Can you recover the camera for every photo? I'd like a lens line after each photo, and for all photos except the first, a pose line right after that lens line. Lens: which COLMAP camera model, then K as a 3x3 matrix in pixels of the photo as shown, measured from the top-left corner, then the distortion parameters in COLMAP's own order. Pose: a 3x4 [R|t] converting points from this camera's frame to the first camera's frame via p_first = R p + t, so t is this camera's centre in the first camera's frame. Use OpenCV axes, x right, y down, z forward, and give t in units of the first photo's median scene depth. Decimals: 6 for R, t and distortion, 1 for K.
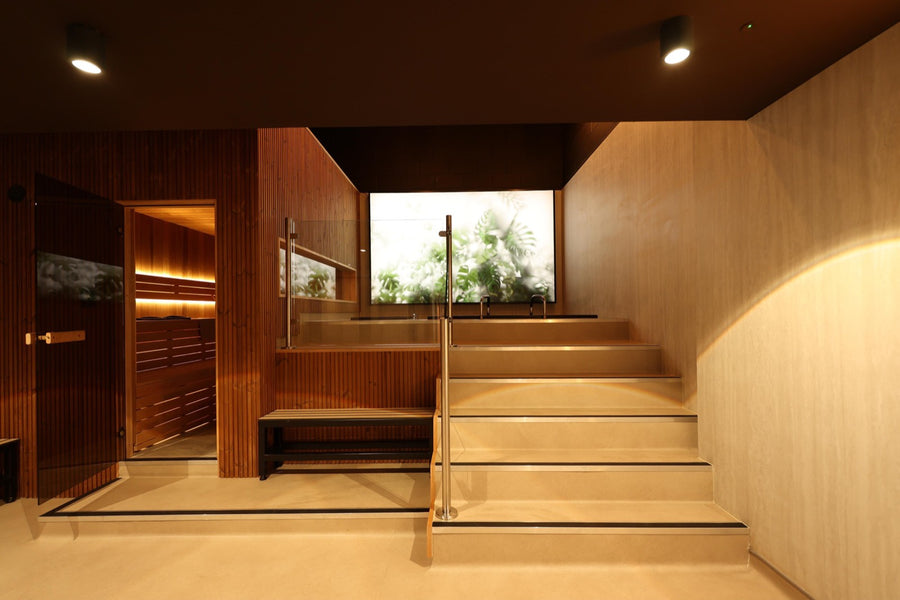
lens RADIAL K [[396.6, 0, 449.9], [0, 396.6, 306.6], [0, 0, 1]] dist [-0.000798, -0.001787]
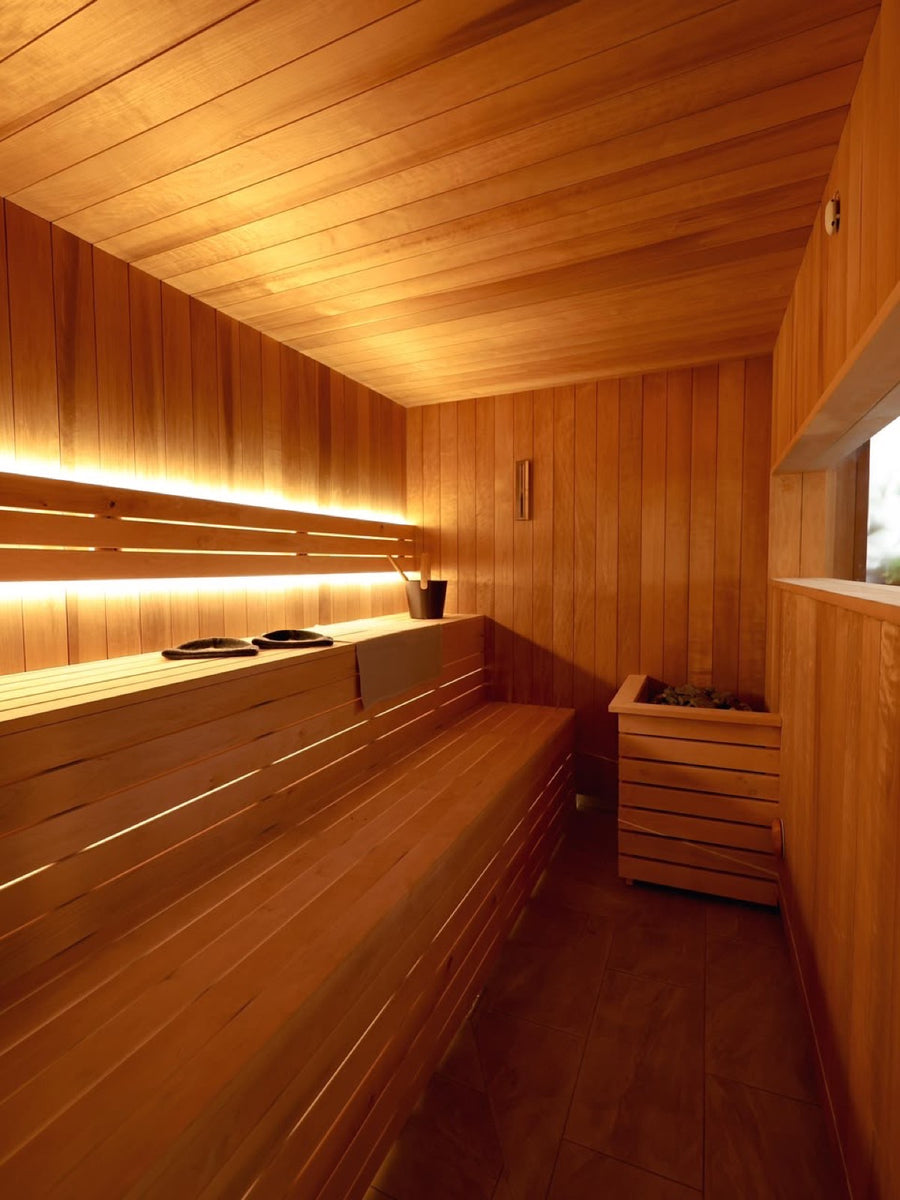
lens RADIAL K [[574.2, 0, 453.4], [0, 574.2, 623.8], [0, 0, 1]] dist [-0.000381, -0.000104]
pose [[0.914501, 0.044600, -0.402118, -0.369481], [0.000228, 0.993848, 0.110749, -0.029500], [0.404584, -0.101371, 0.908865, 0.599655]]
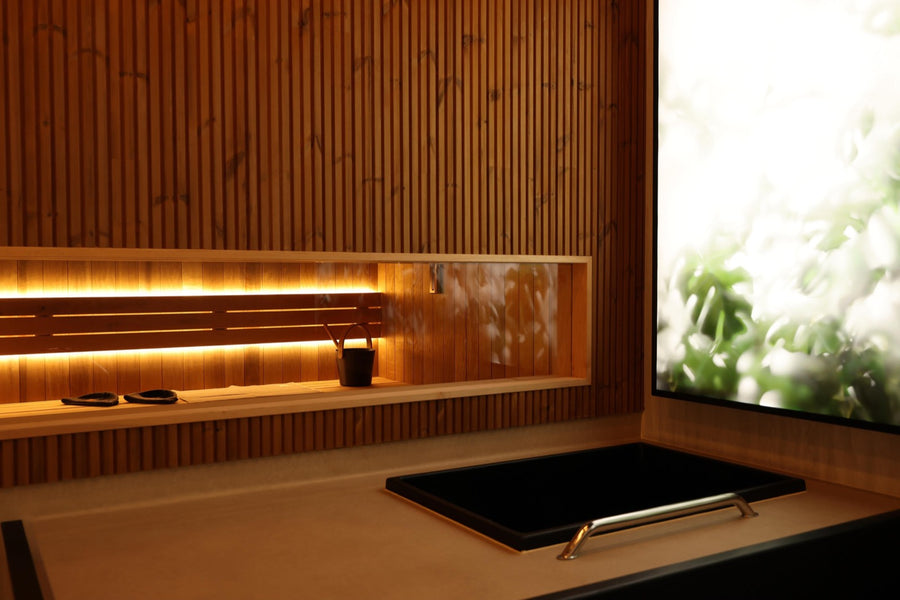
lens RADIAL K [[812.7, 0, 444.6], [0, 812.7, 306.9], [0, 0, 1]] dist [0.003291, -0.009954]
pose [[0.526299, 0.043203, -0.849202, 0.202564], [0.005952, 0.998497, 0.054487, -0.106376], [0.850279, -0.033731, 0.525250, 0.752883]]
